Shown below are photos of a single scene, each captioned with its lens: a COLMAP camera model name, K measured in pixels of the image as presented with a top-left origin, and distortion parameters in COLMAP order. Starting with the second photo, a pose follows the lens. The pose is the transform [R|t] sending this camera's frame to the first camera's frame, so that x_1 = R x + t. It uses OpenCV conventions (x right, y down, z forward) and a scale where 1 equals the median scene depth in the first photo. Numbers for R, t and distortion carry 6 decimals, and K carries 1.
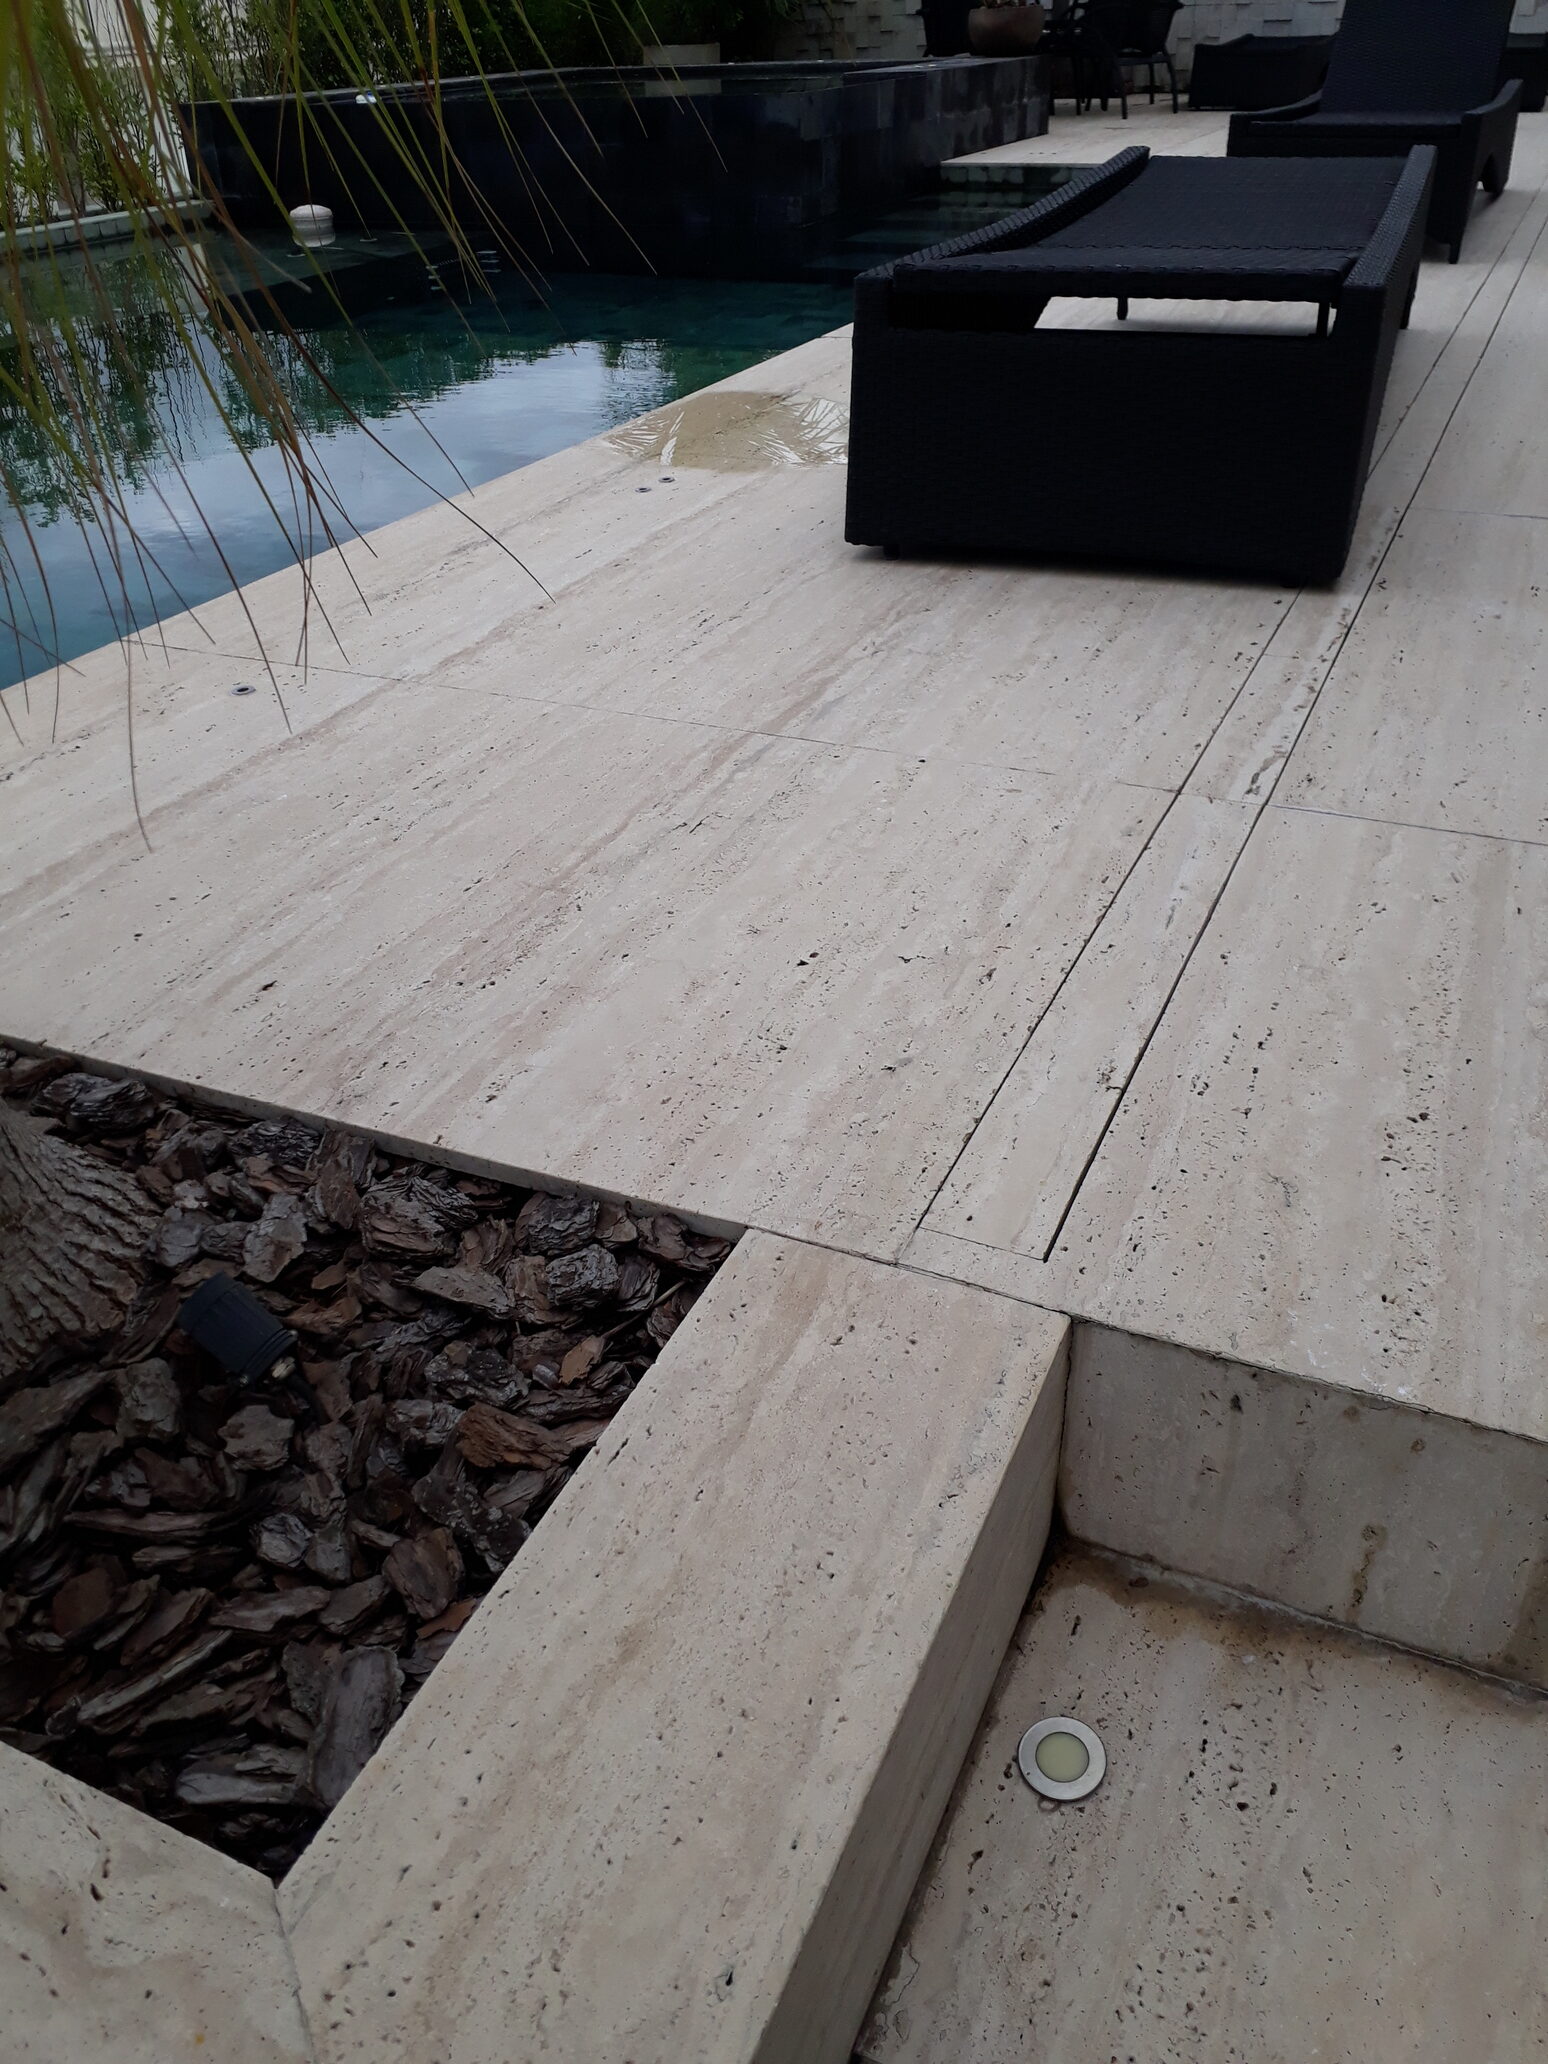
lens RADIAL K [[1630.7, 0, 819.8], [0, 1630.7, 983.8], [0, 0, 1]] dist [0.171477, -0.380555]
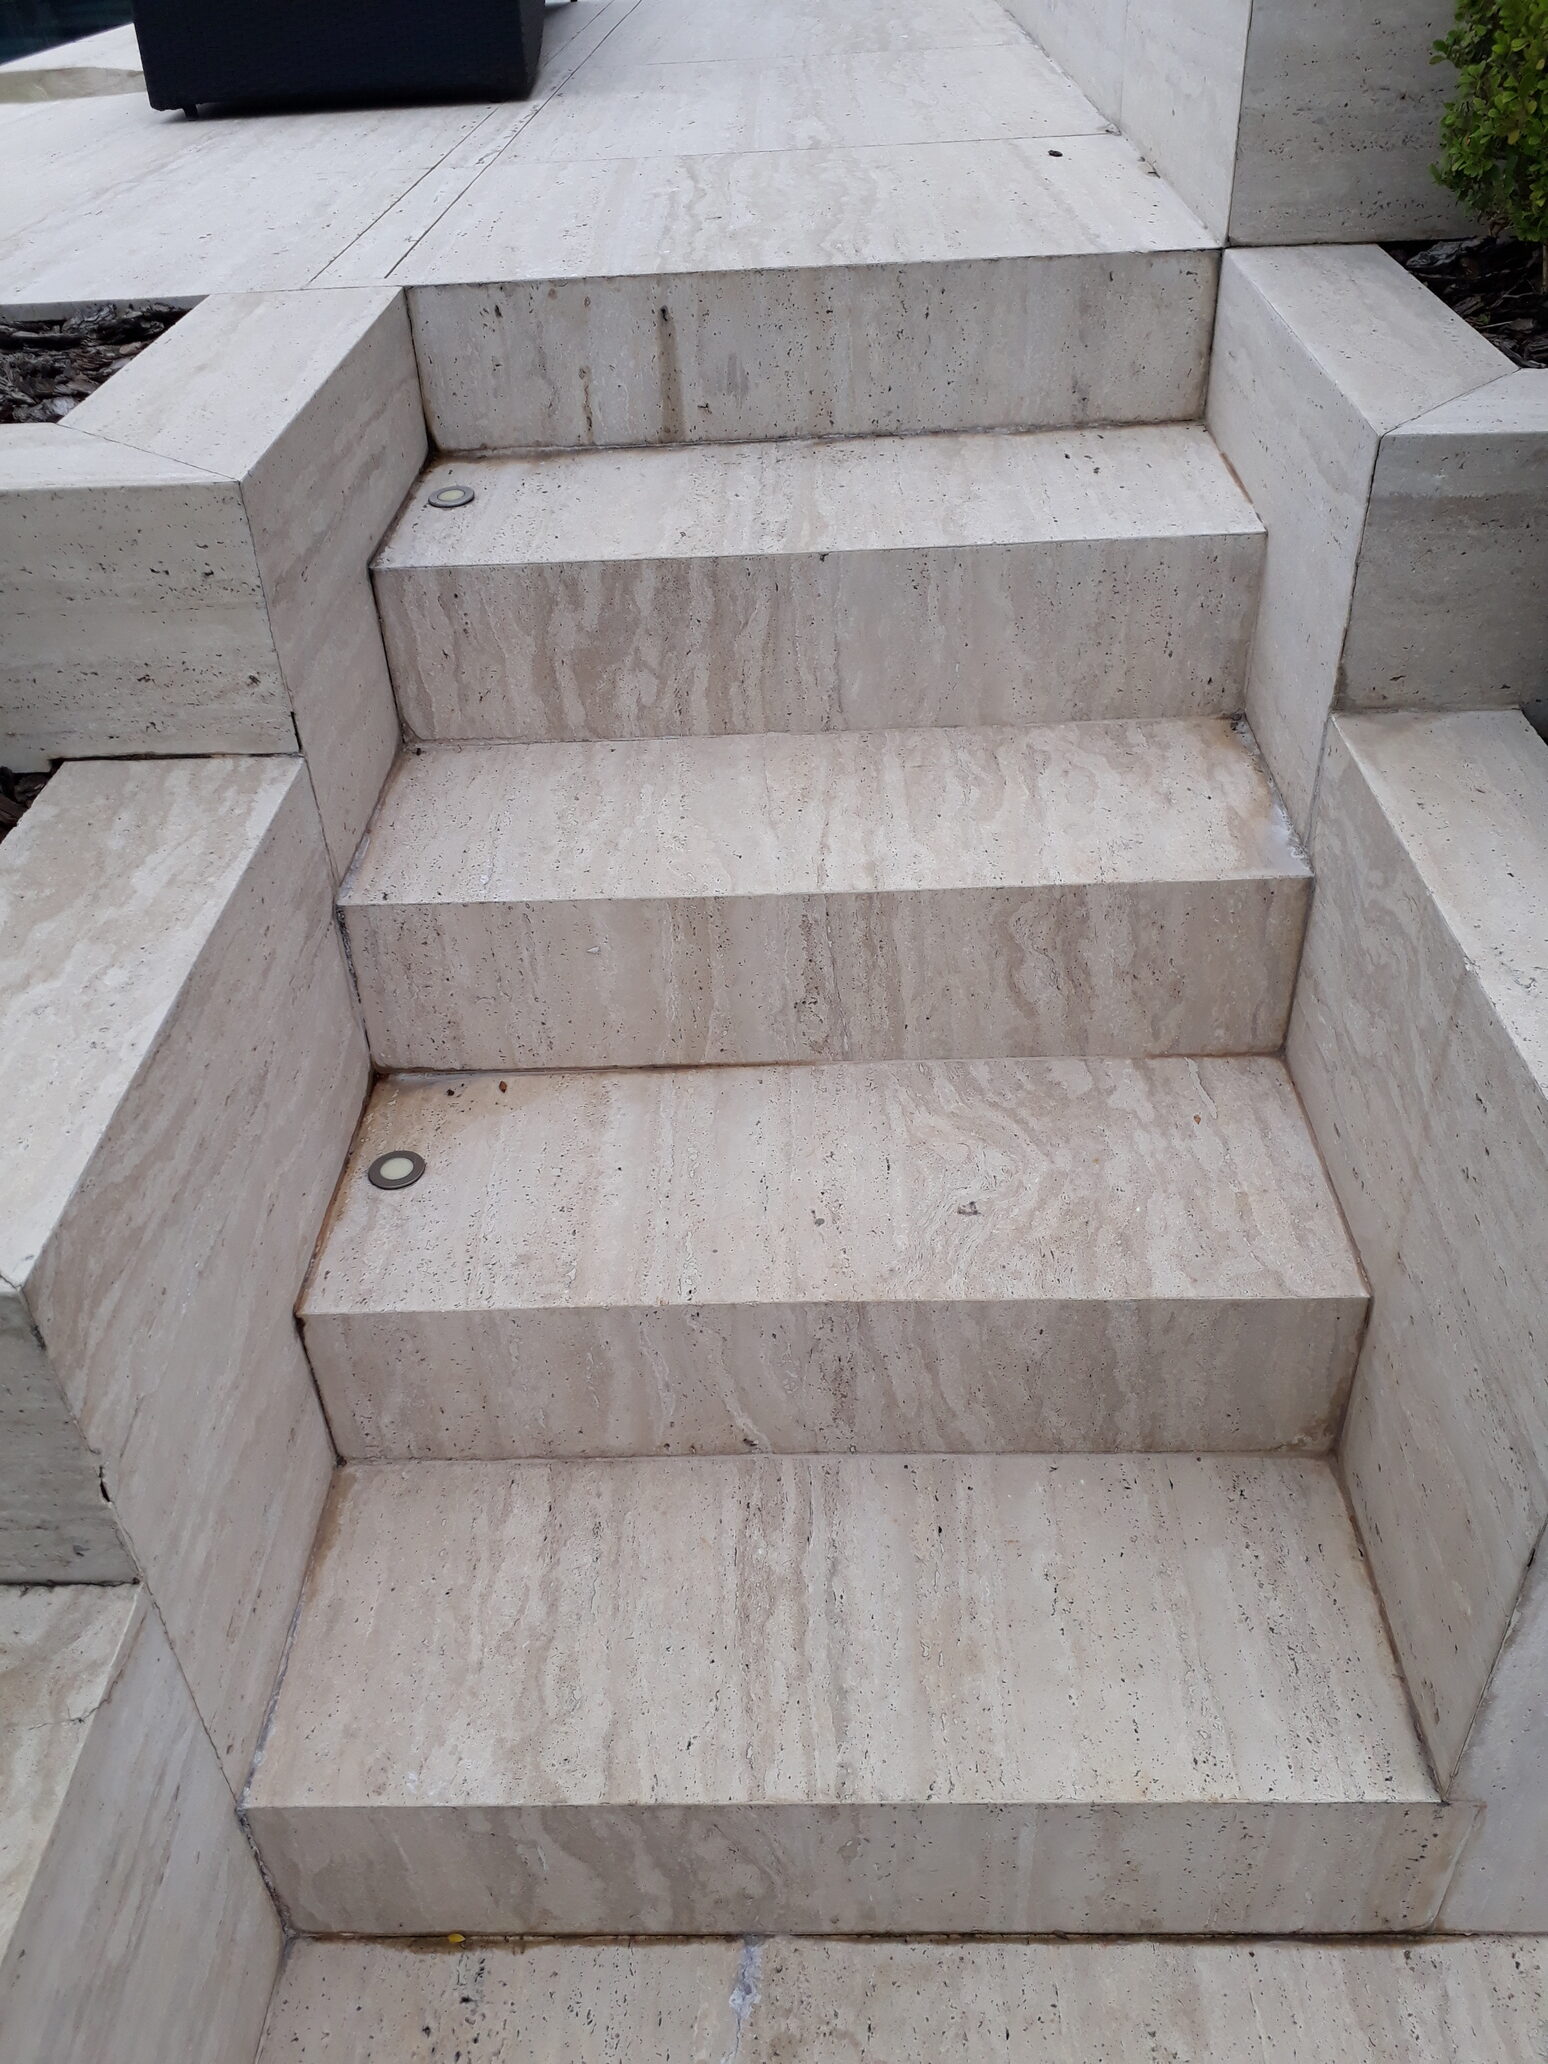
lens RADIAL K [[1632.3, 0, 748.9], [0, 1632.3, 856.3], [0, 0, 1]] dist [0.082639, 0.000225]
pose [[0.925904, -0.229000, 0.300433, -0.120485], [0.225139, 0.973148, 0.047911, 0.514167], [-0.303338, 0.023279, 0.952599, -0.542024]]
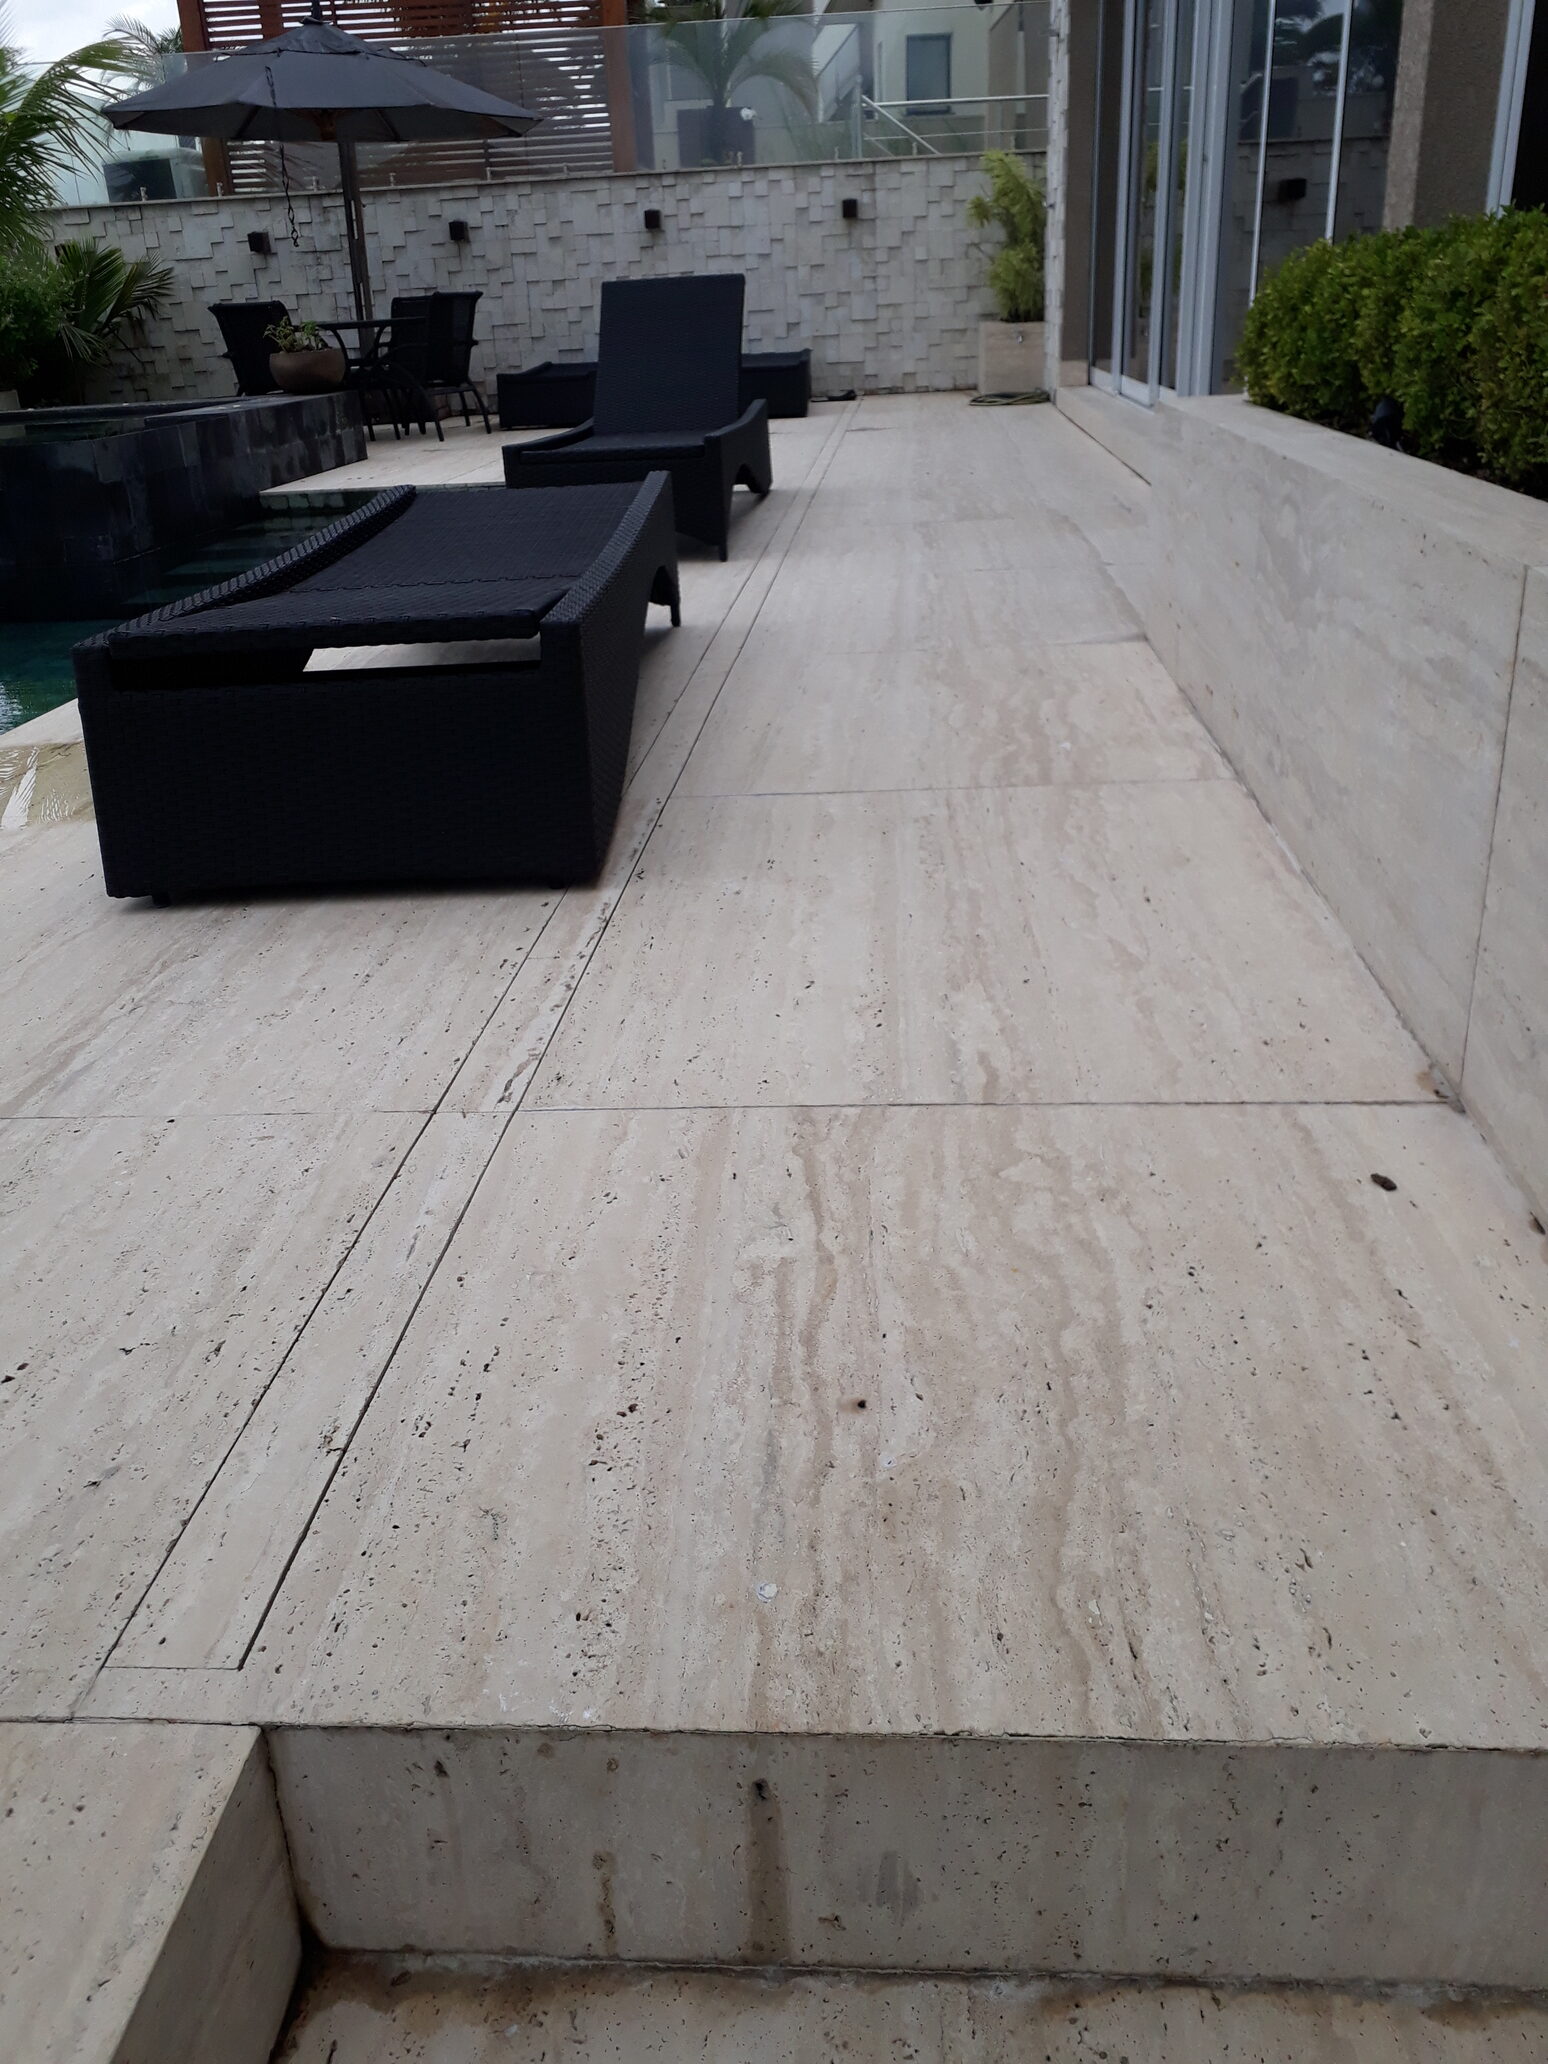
lens RADIAL K [[1617.0, 0, 777.9], [0, 1617.0, 1004.6], [0, 0, 1]] dist [0.088820, -0.109962]
pose [[0.942499, -0.150441, 0.298436, 0.133006], [0.191590, 0.974875, -0.113633, -0.025949], [-0.273842, 0.164276, 0.947641, -0.036062]]
